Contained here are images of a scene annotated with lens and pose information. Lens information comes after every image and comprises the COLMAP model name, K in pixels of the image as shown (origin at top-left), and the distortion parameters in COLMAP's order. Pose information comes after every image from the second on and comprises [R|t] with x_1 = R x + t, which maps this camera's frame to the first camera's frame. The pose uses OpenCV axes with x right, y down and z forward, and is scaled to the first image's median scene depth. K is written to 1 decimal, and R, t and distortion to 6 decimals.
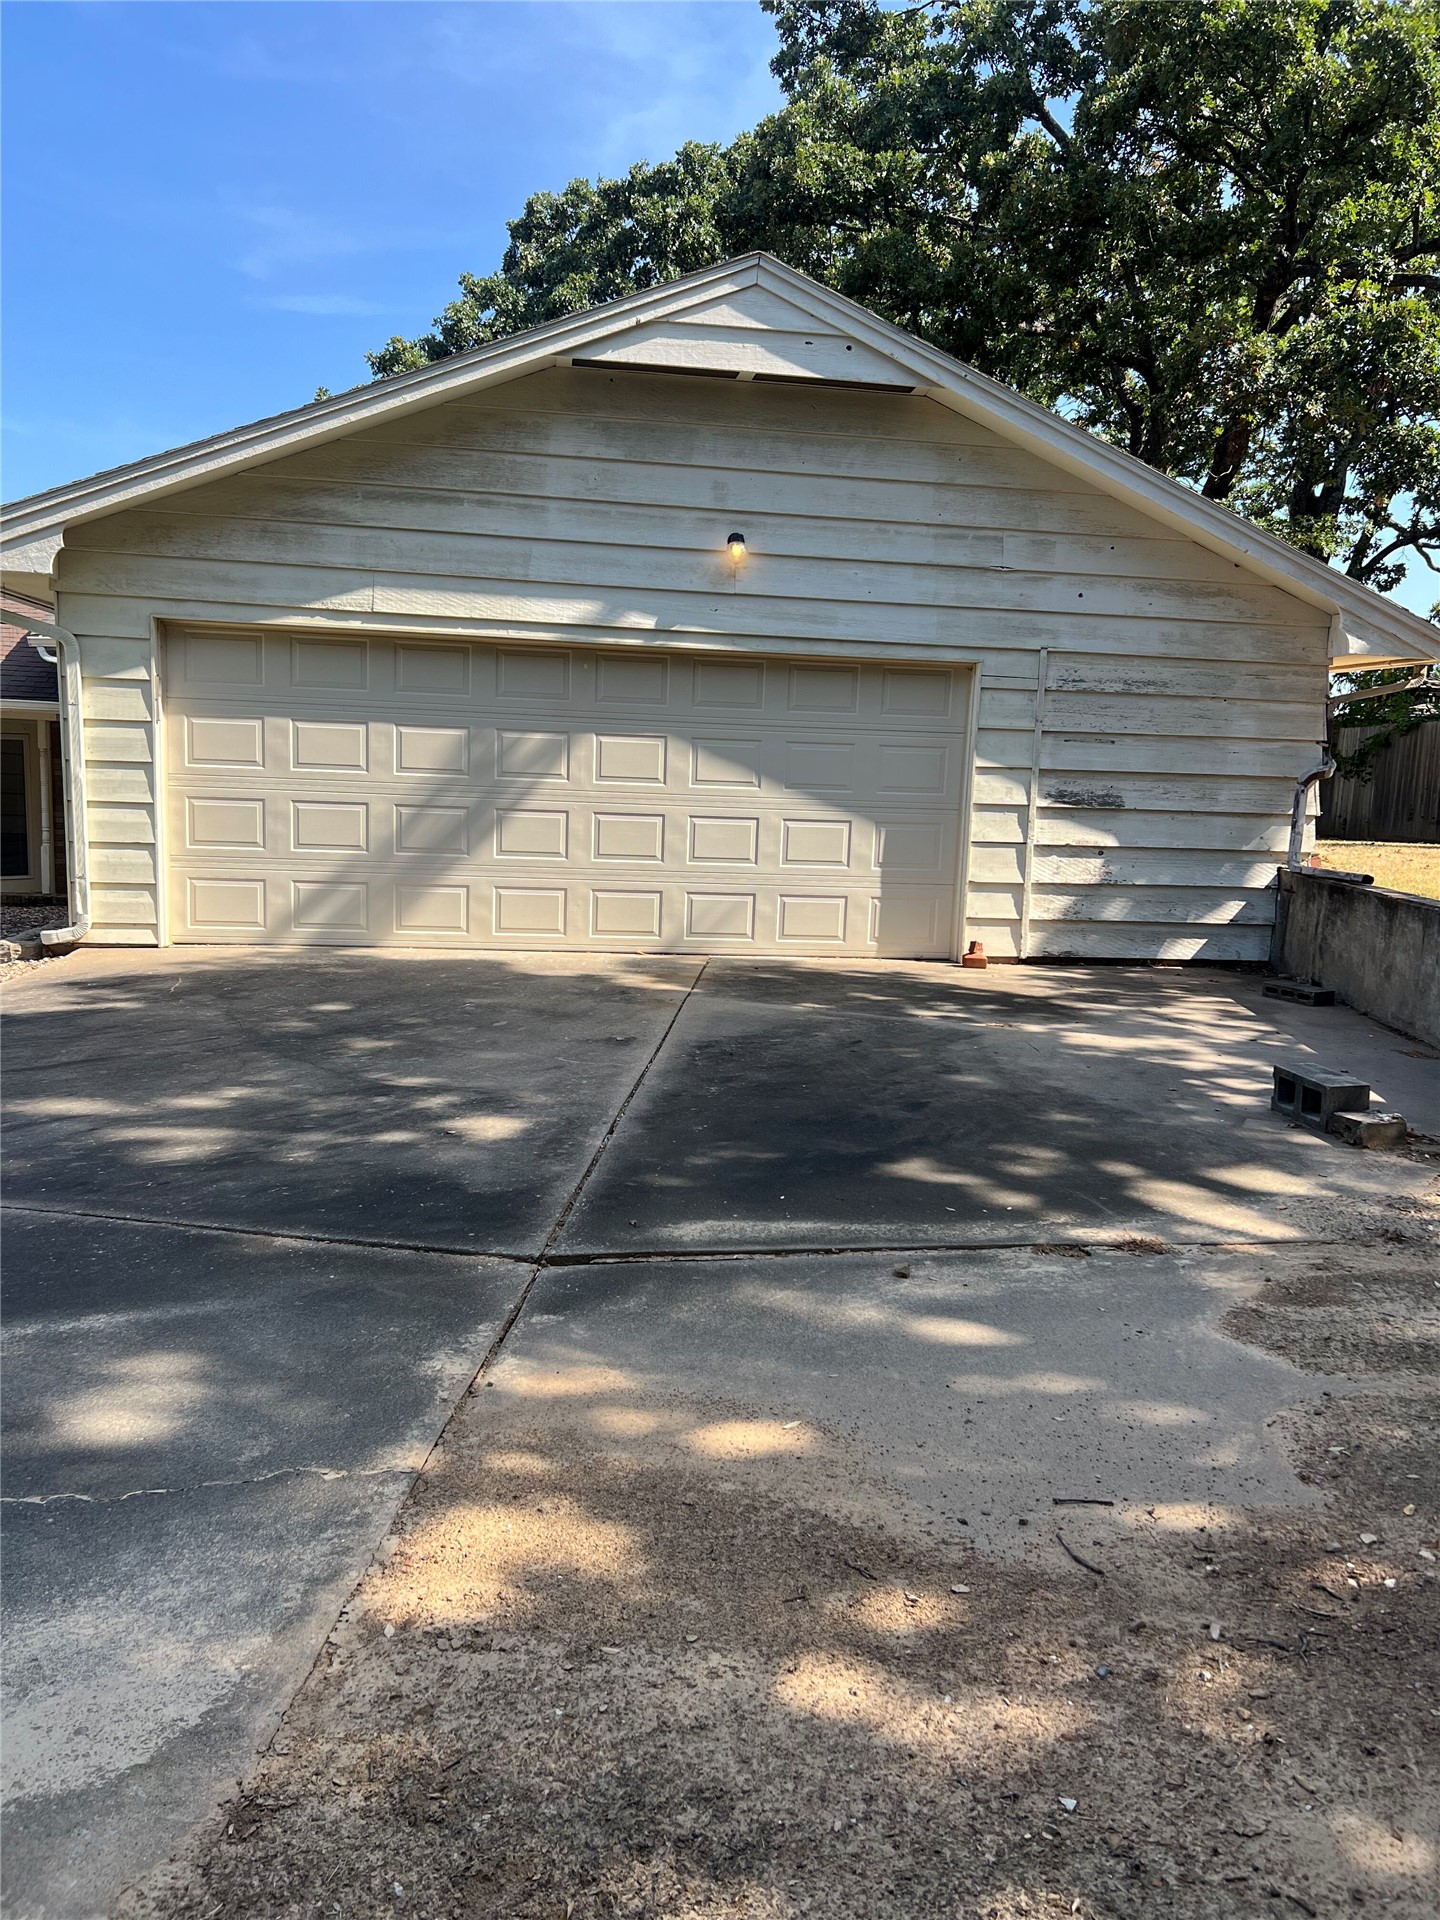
lens RADIAL K [[1468.3, 0, 721.0], [0, 1468.3, 967.2], [0, 0, 1]] dist [0.035237, -0.006832]
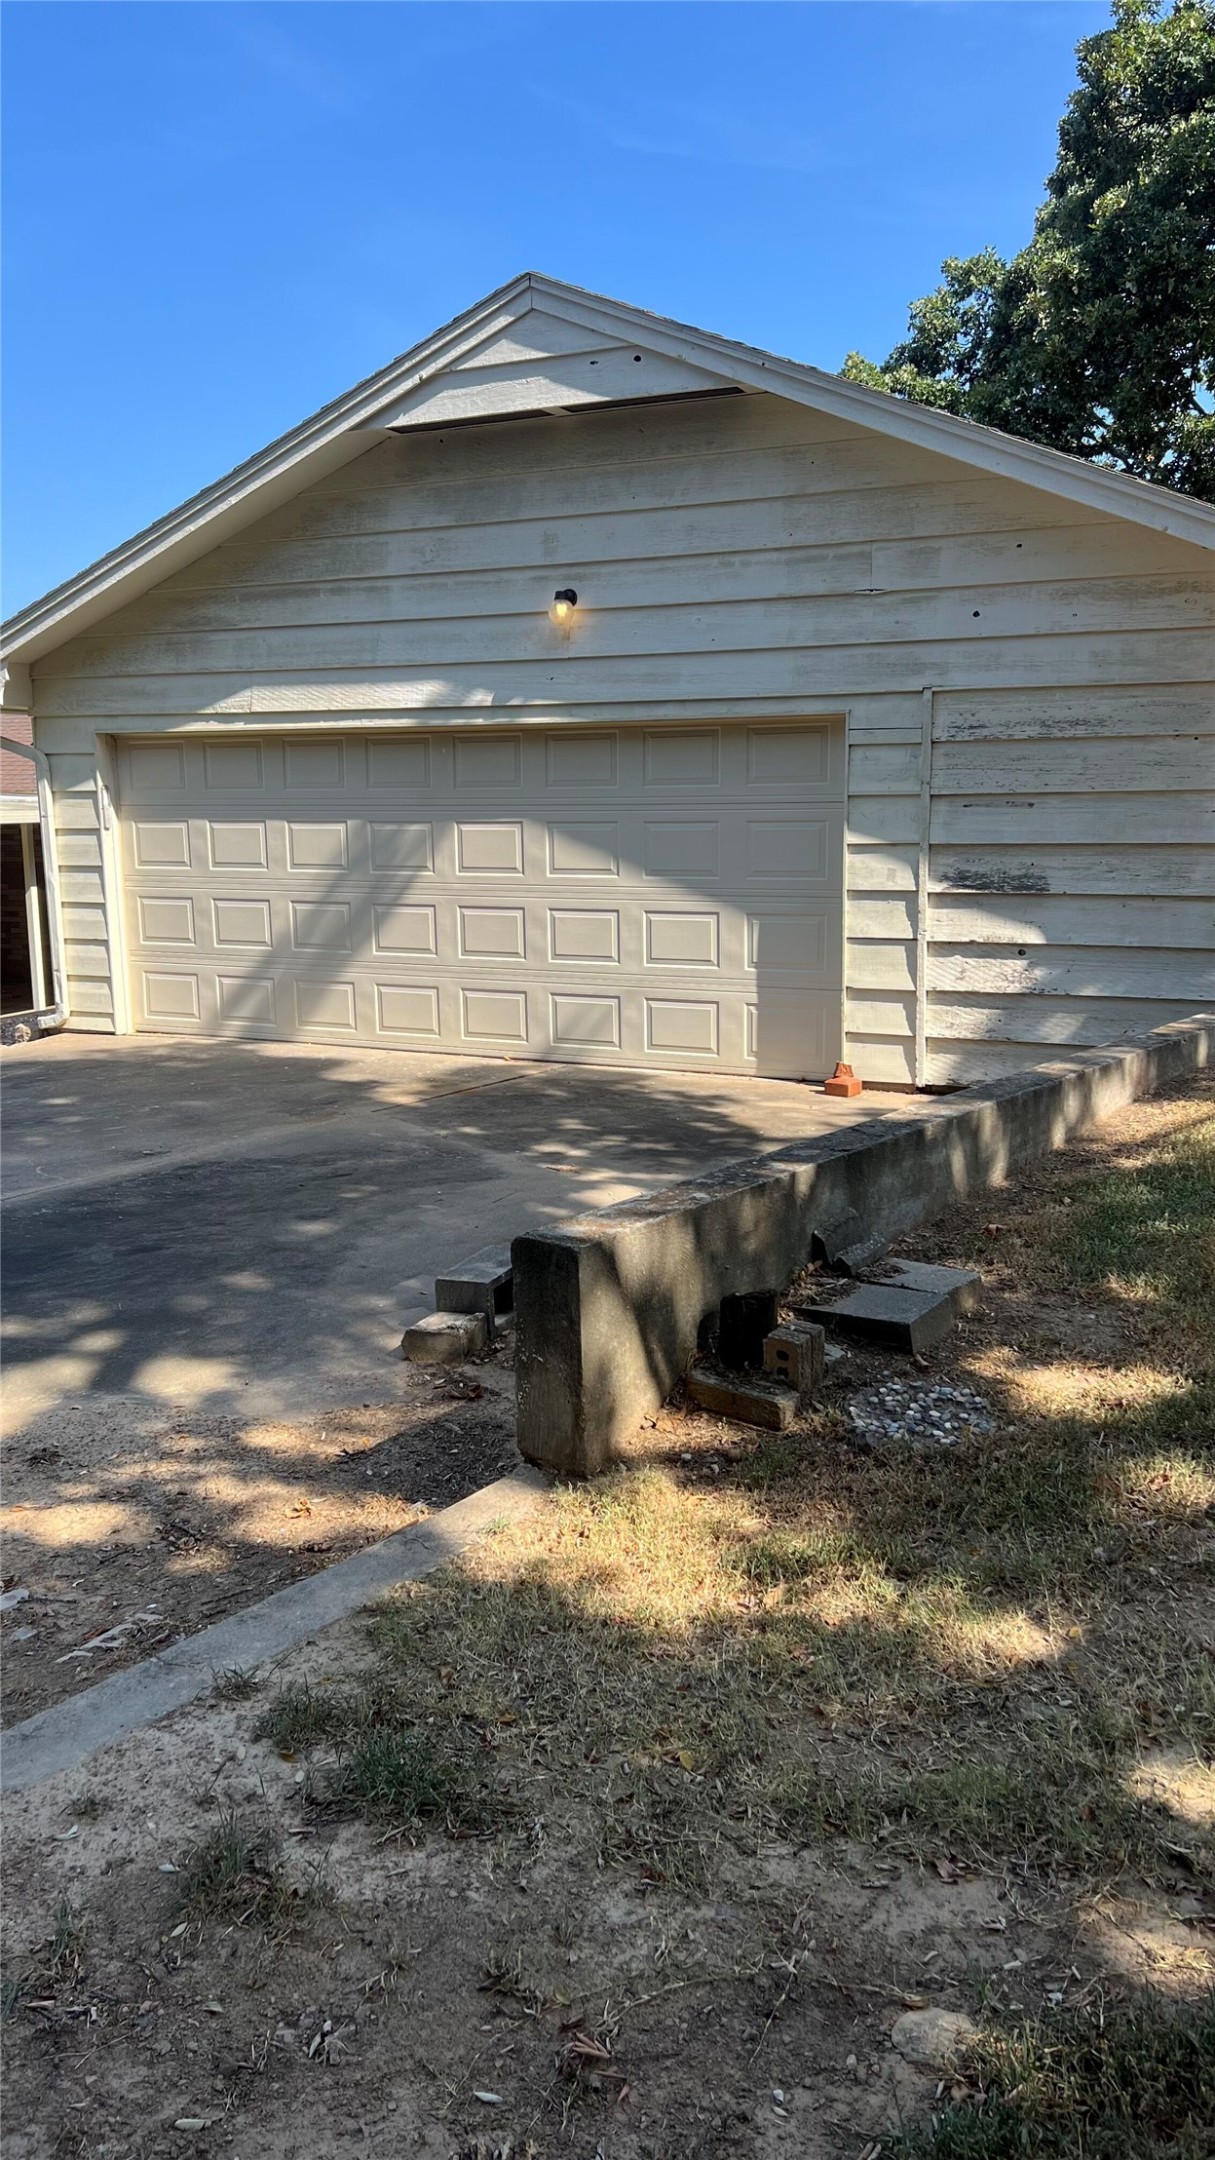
lens RADIAL K [[1643.9, 0, 605.6], [0, 1643.9, 1068.7], [0, 0, 1]] dist [0.041672, -0.035505]
pose [[0.822809, 0.047656, -0.566316, 0.591239], [-0.036532, 0.998852, 0.030976, -0.038276], [0.567142, -0.004799, 0.823606, 0.193028]]
